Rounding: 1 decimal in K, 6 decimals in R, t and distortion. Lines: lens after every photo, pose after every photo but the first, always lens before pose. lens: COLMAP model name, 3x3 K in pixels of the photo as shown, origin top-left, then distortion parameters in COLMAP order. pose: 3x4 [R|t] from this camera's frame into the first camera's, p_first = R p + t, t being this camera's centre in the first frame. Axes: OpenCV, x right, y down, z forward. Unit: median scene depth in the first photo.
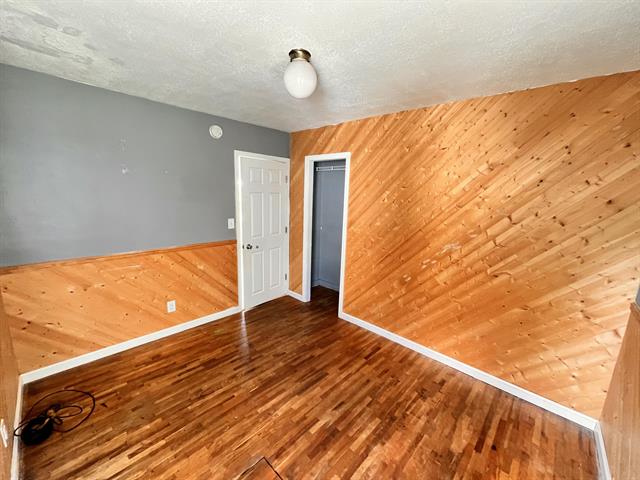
lens RADIAL K [[259.2, 0, 317.8], [0, 259.2, 240.6], [0, 0, 1]] dist [-0.002400, -0.000241]
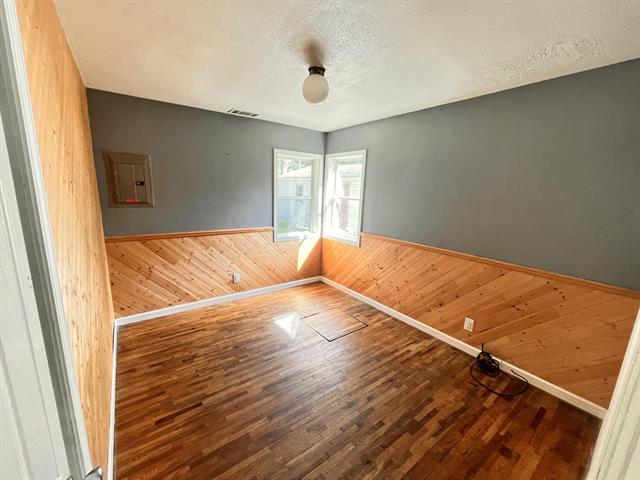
lens RADIAL K [[259.2, 0, 317.8], [0, 259.2, 240.6], [0, 0, 1]] dist [-0.002400, -0.000241]
pose [[-0.981883, -0.103726, 0.158577, -0.239759], [-0.036772, 0.925265, 0.377535, -0.295868], [-0.185886, 0.364864, -0.912316, 1.663218]]
